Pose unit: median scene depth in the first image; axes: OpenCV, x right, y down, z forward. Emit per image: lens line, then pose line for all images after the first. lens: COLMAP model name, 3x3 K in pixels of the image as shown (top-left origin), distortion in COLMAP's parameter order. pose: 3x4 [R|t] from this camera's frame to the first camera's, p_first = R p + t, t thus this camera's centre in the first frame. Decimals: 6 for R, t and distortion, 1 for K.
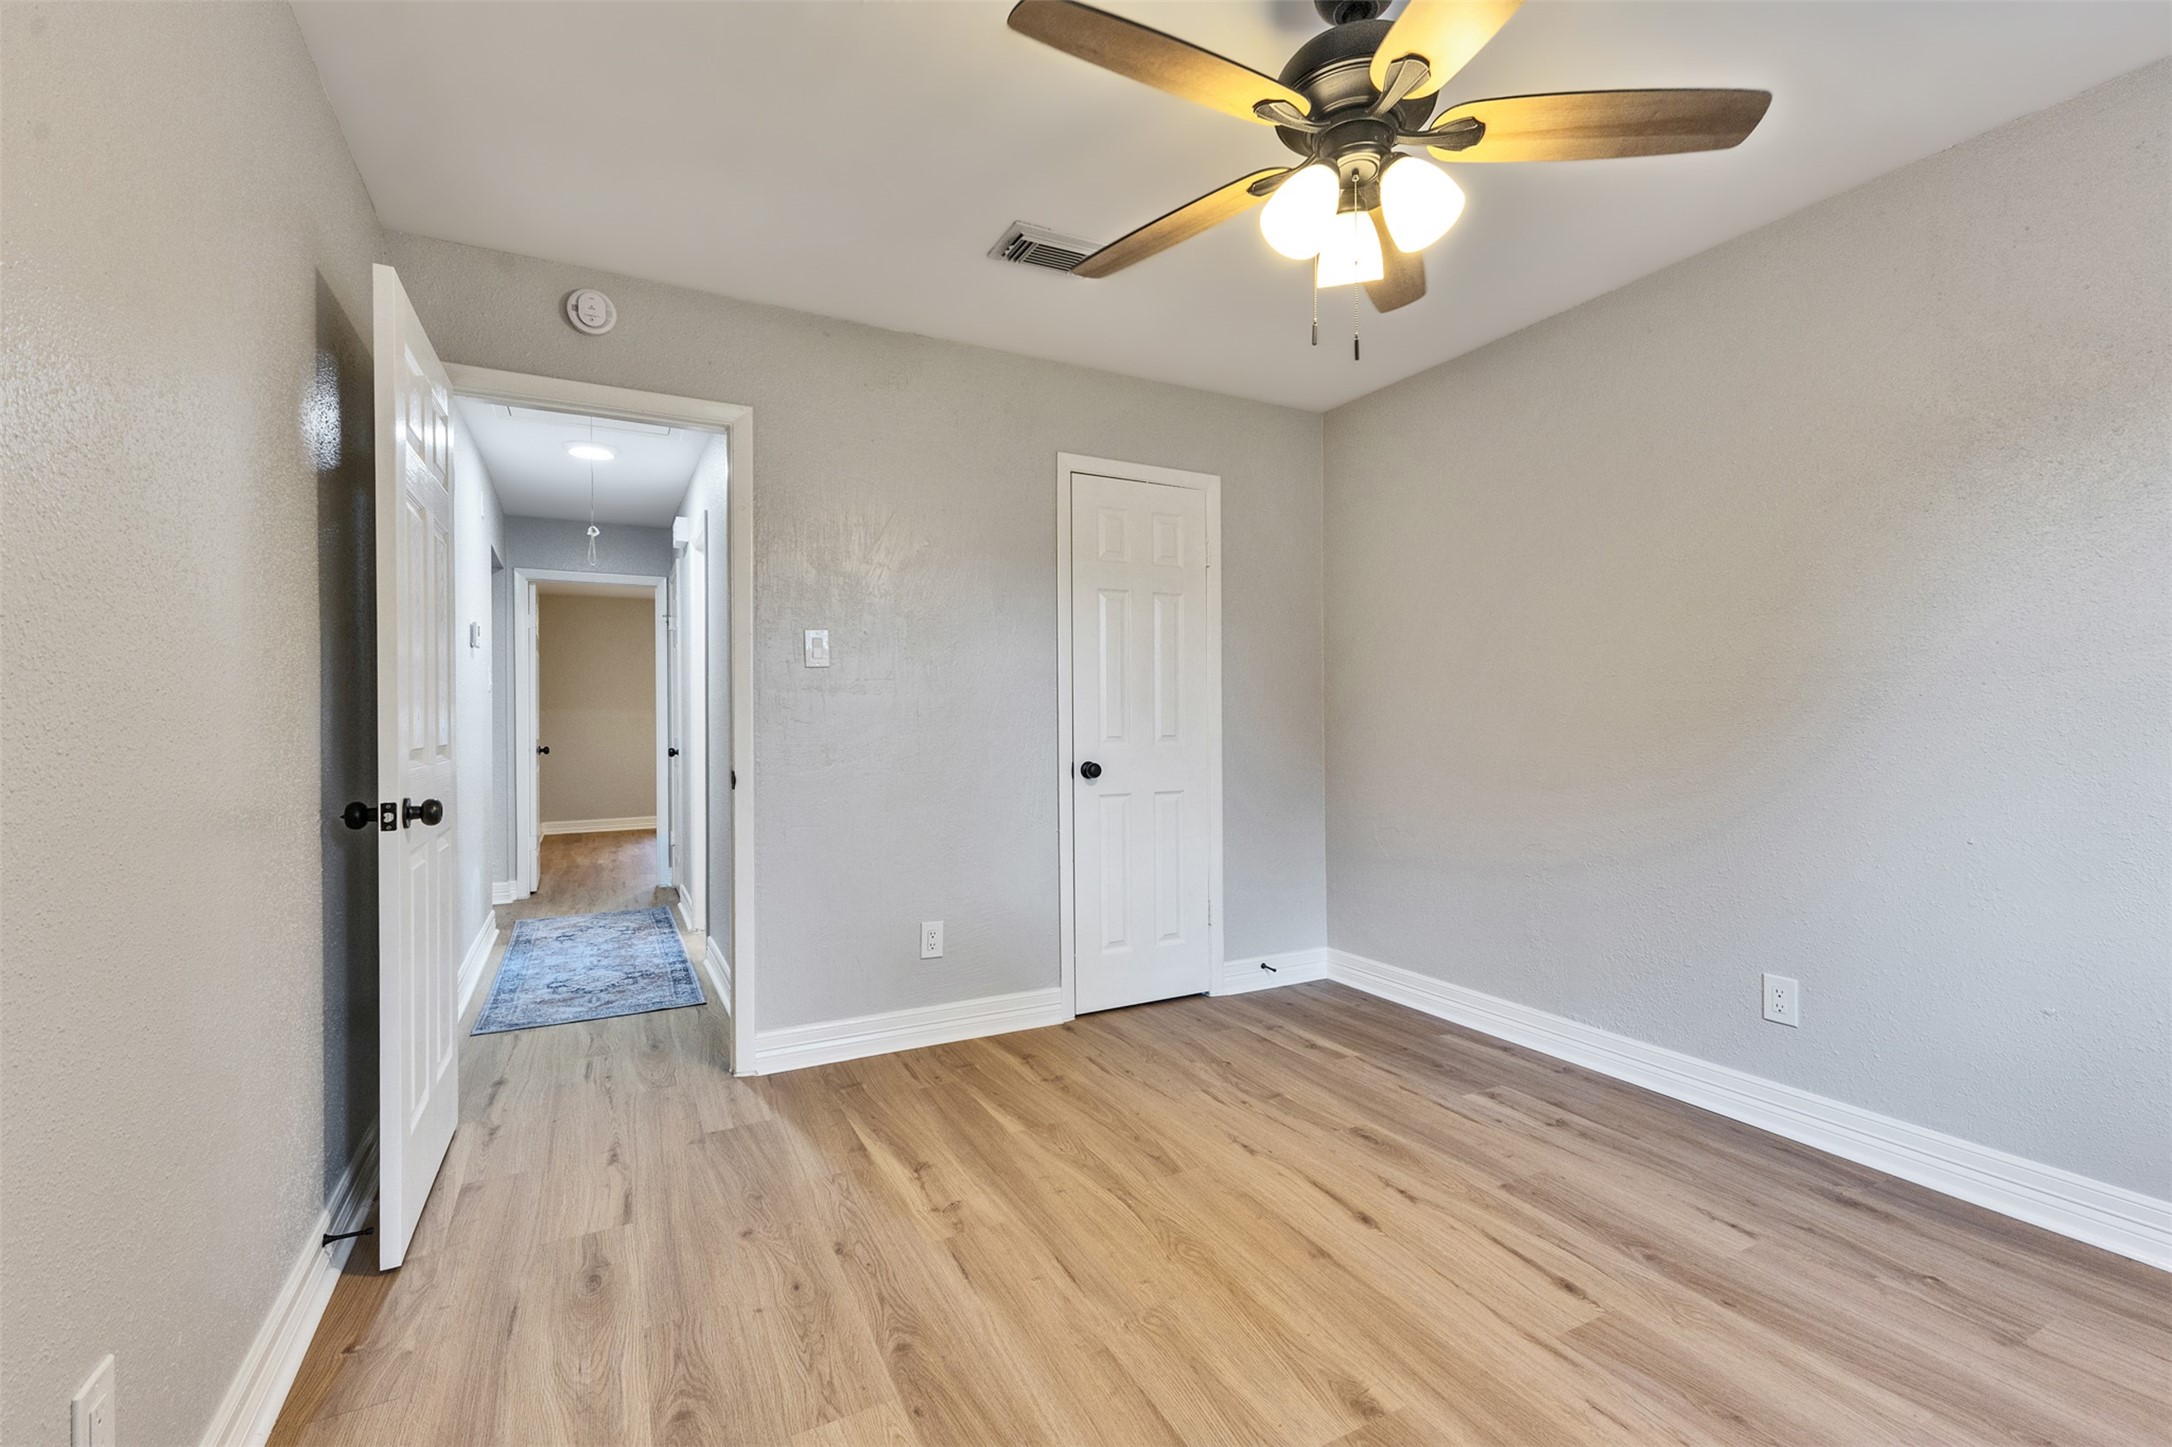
lens RADIAL K [[938.7, 0, 1082.4], [0, 938.7, 719.7], [0, 0, 1]] dist [0.016968, -0.006772]
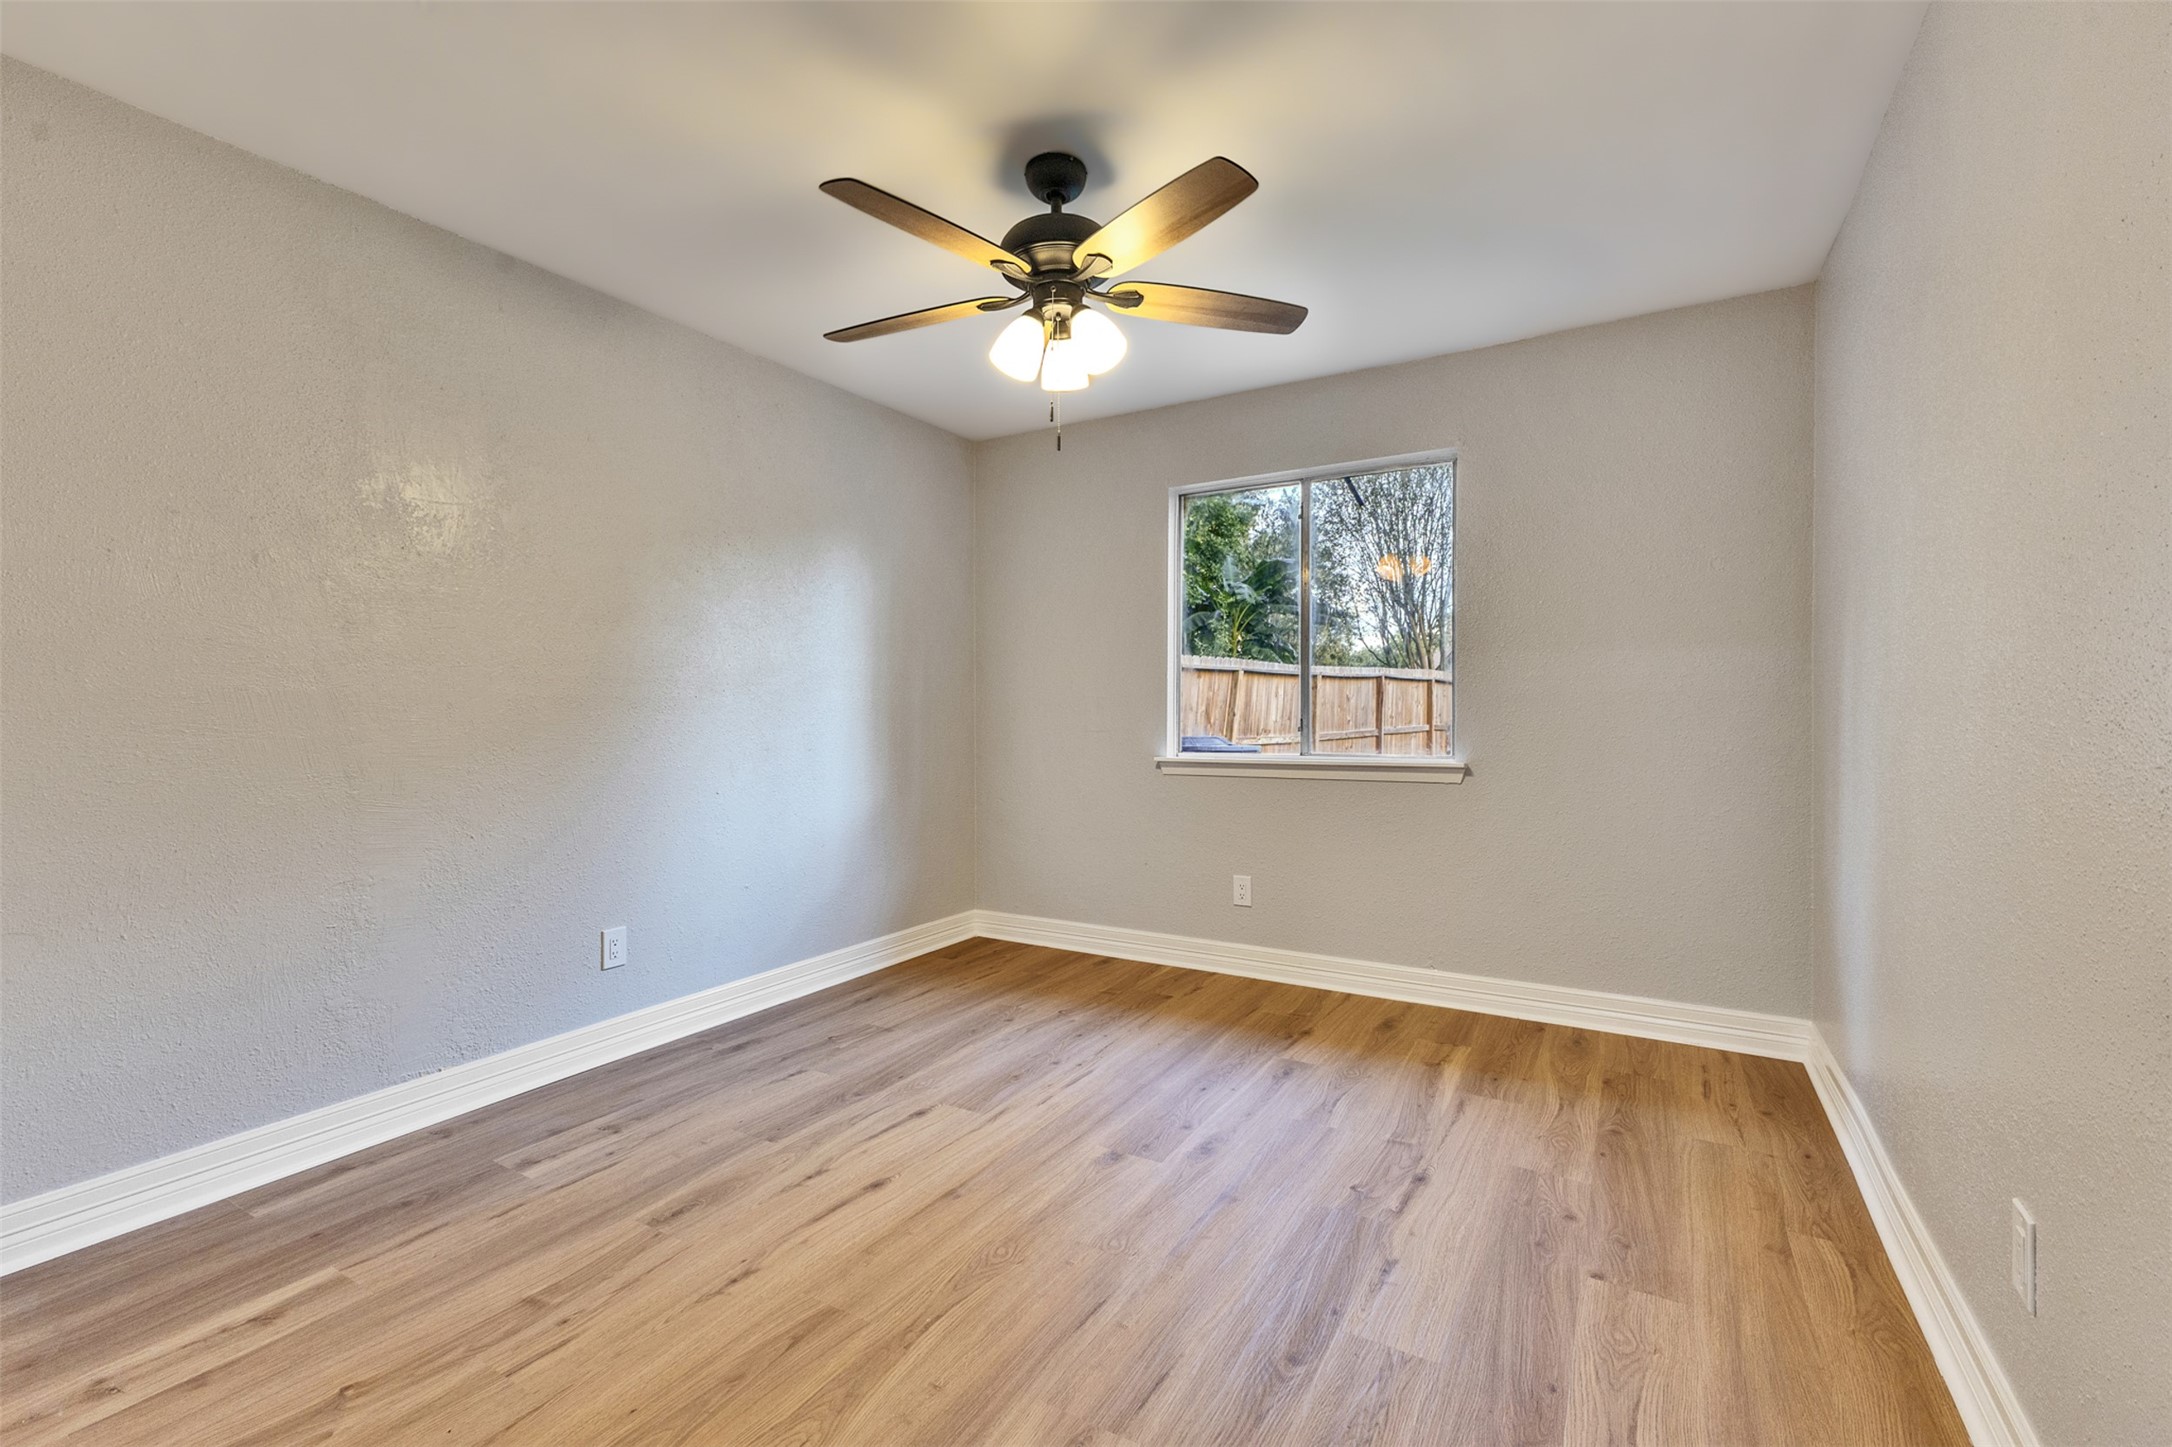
lens RADIAL K [[938.7, 0, 1082.4], [0, 938.7, 719.7], [0, 0, 1]] dist [0.016968, -0.006772]
pose [[-0.526305, -0.000136, 0.850296, -0.663983], [0.009678, 0.999934, 0.006150, 0.003587], [-0.850241, 0.011465, -0.526269, 1.249069]]
